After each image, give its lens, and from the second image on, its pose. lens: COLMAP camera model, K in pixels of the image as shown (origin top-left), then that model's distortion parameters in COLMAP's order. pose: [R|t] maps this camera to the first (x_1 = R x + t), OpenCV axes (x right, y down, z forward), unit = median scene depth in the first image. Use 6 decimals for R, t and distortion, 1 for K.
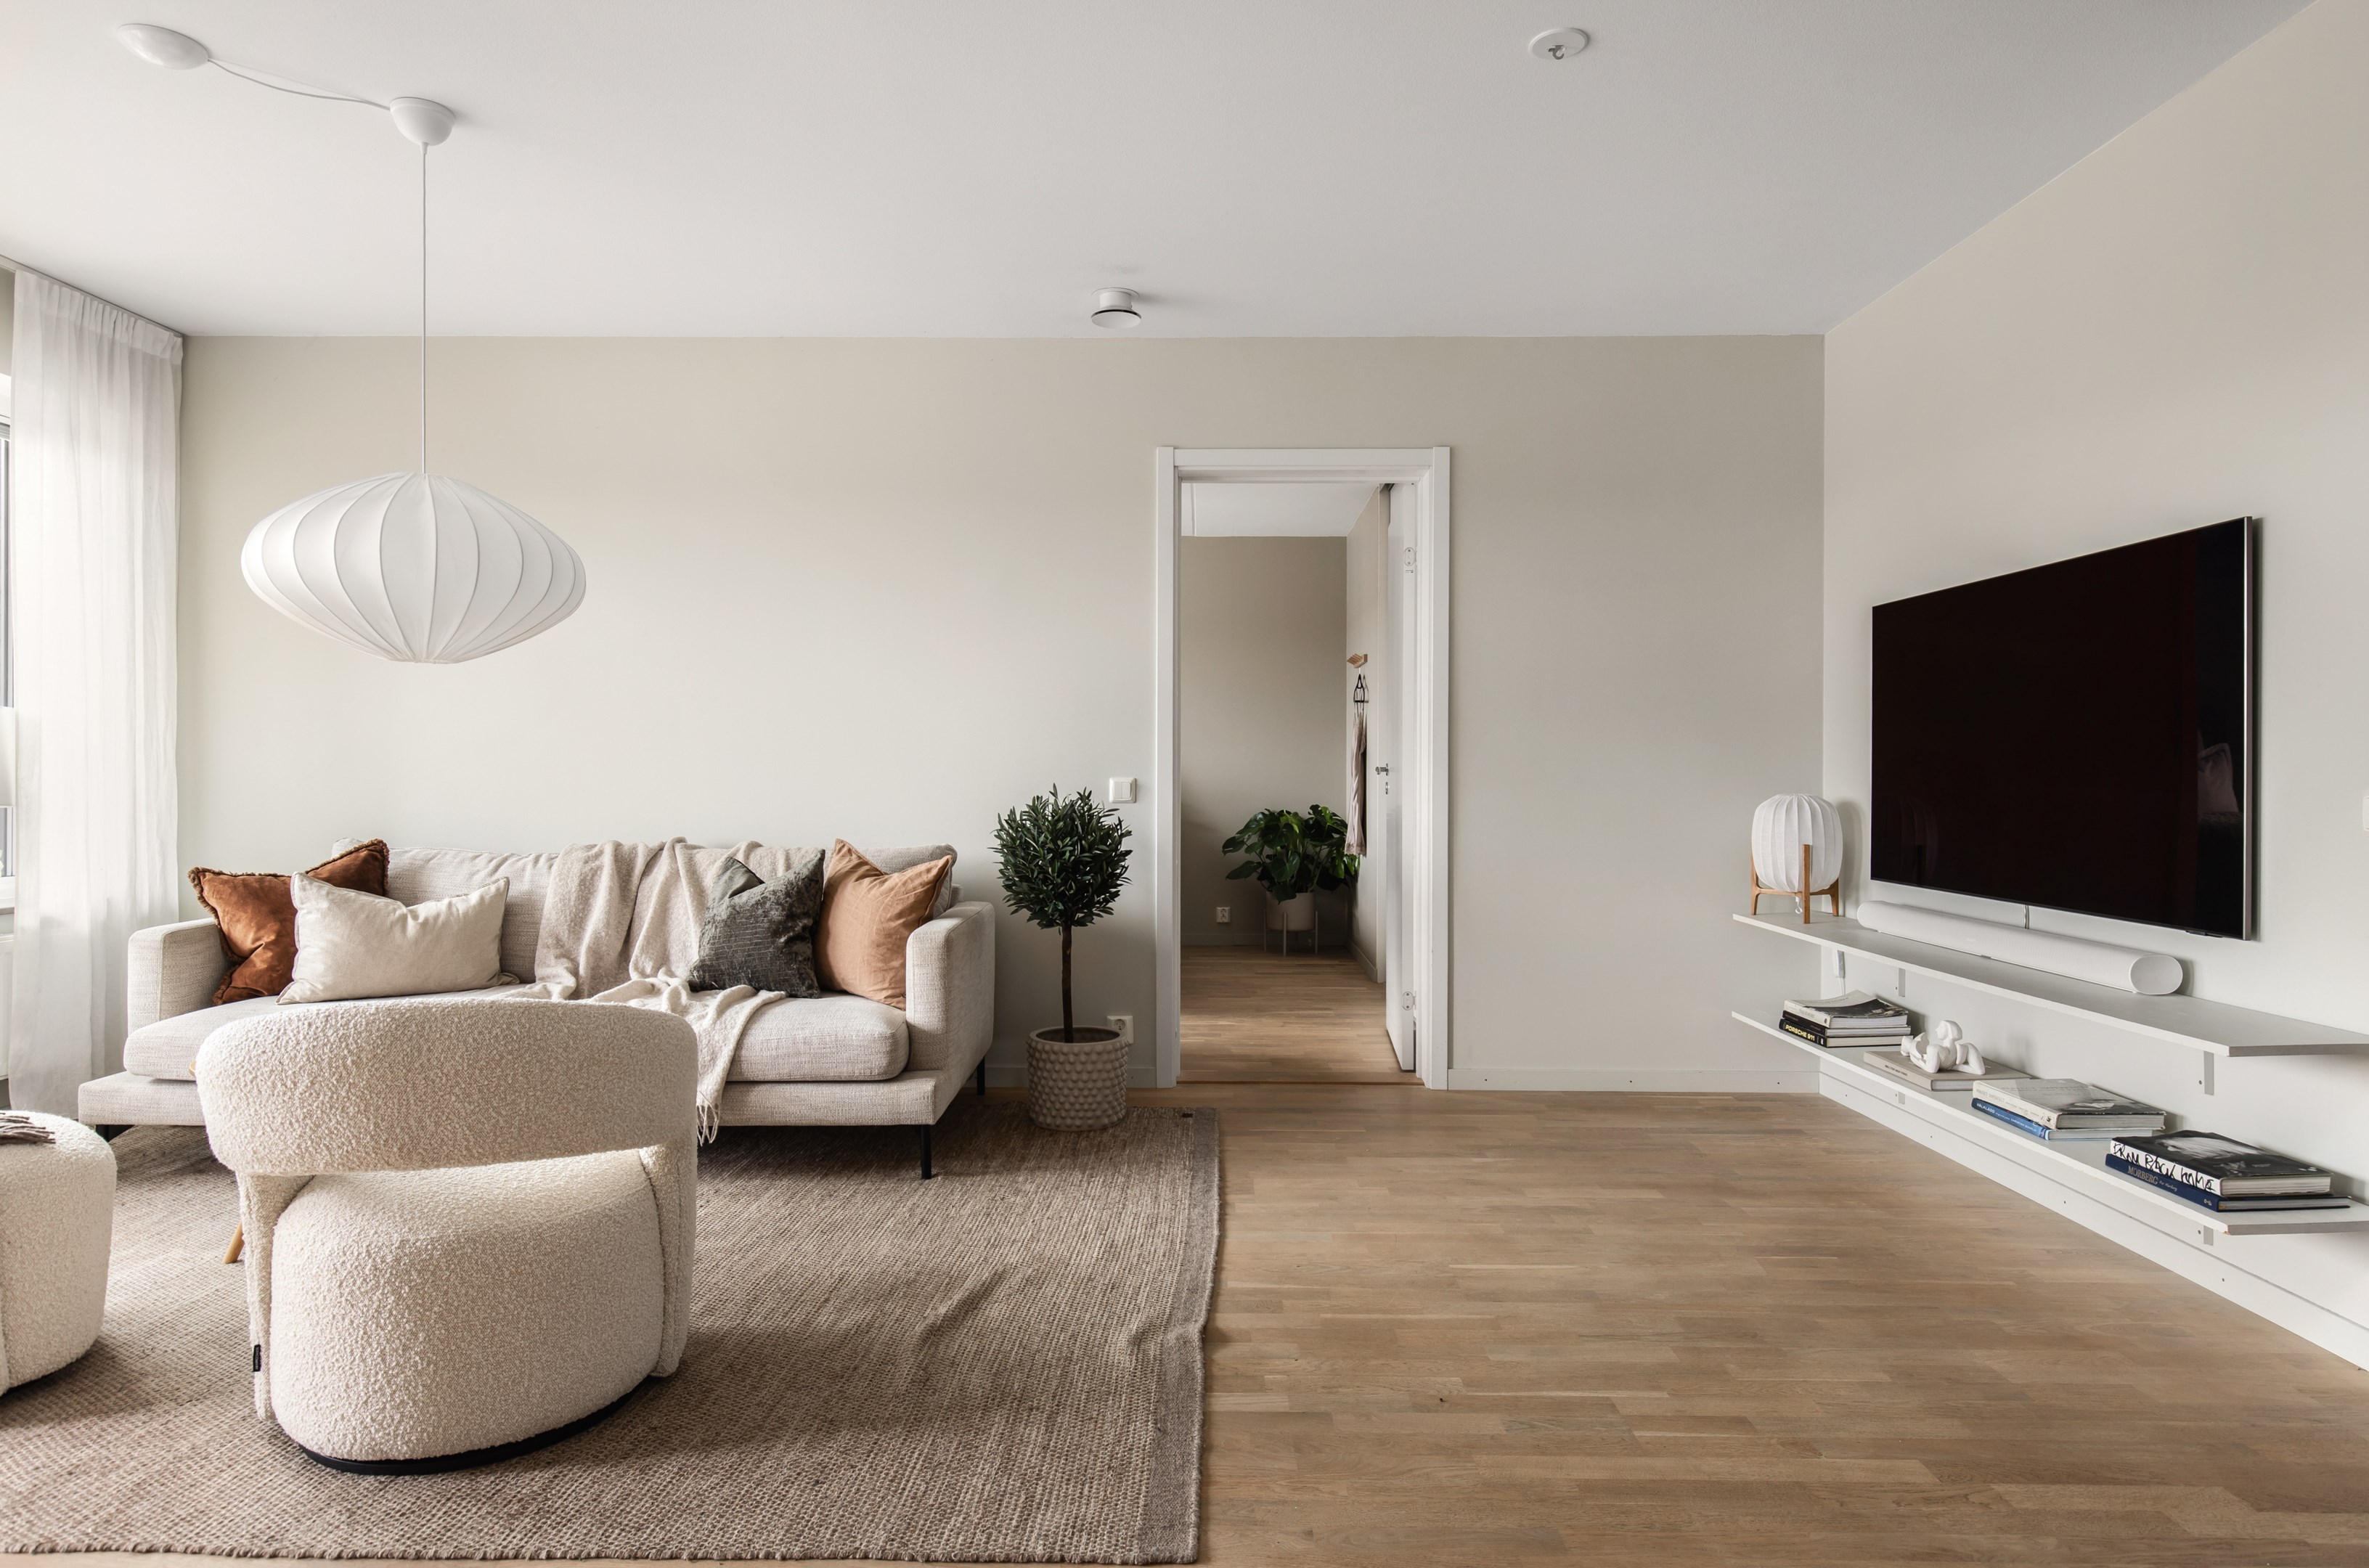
lens RADIAL K [[1368.0, 0, 1182.3], [0, 1368.0, 787.4], [0, 0, 1]] dist [0.028689, -0.000426]
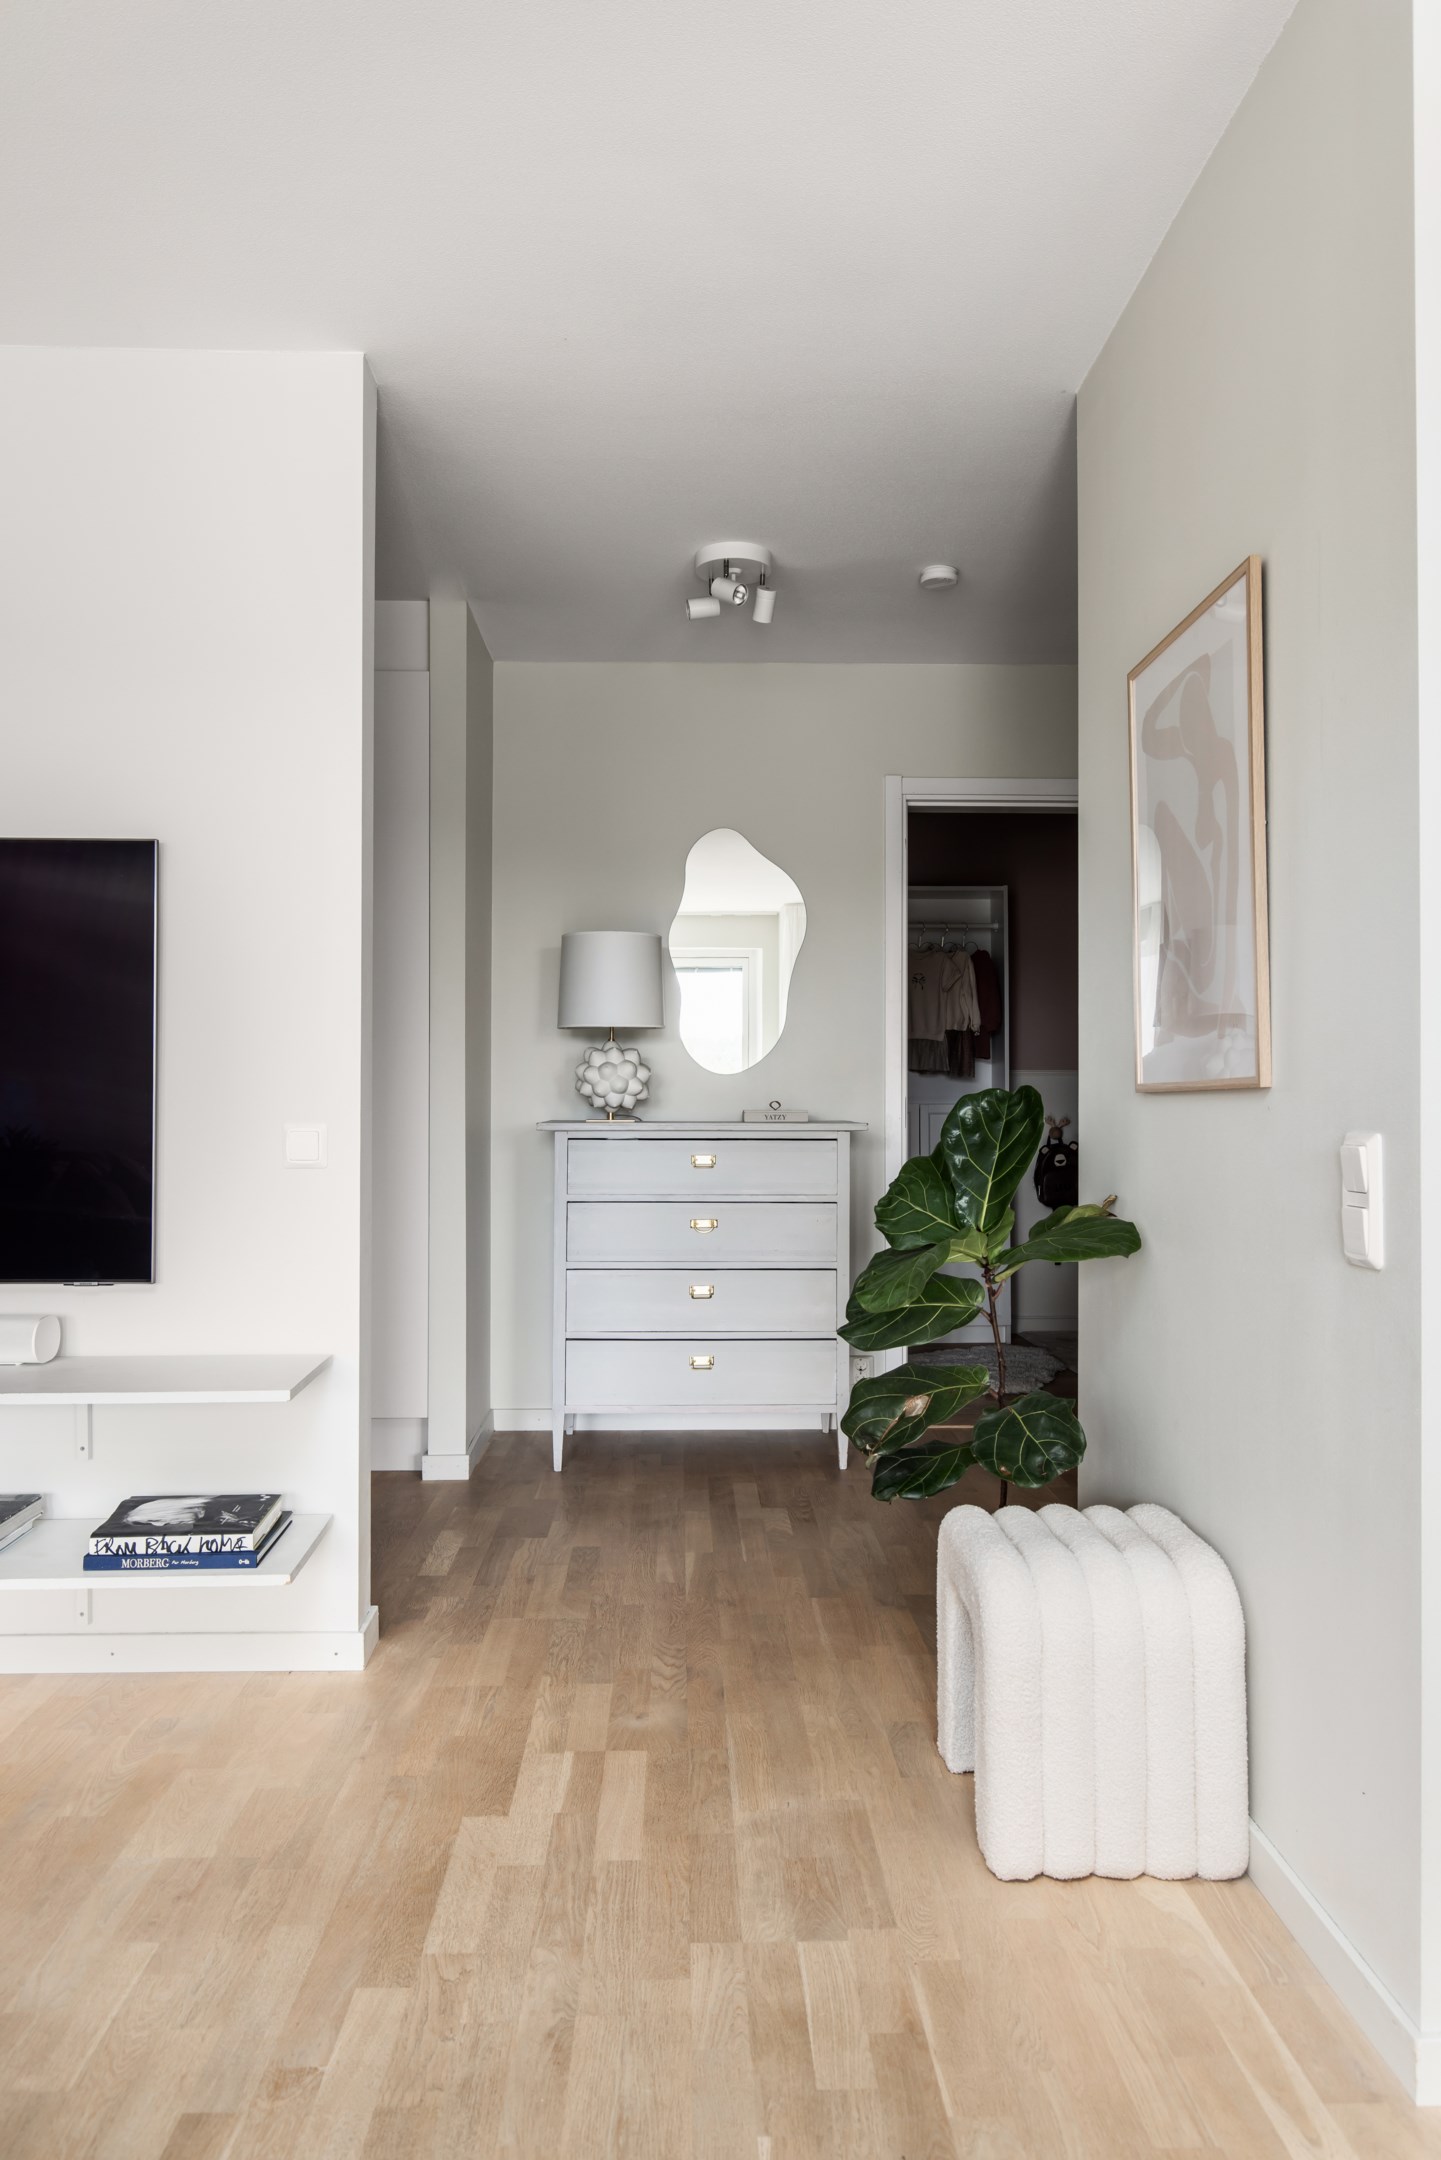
lens RADIAL K [[1408.7, 0, 722.7], [0, 1408.7, 1078.8], [0, 0, 1]] dist [0.005630, 0.000512]
pose [[-0.049326, 0.021213, 0.998557, -0.248165], [0.001106, 0.999775, -0.021184, -0.012001], [-0.998782, 0.000060, -0.049338, 0.707614]]
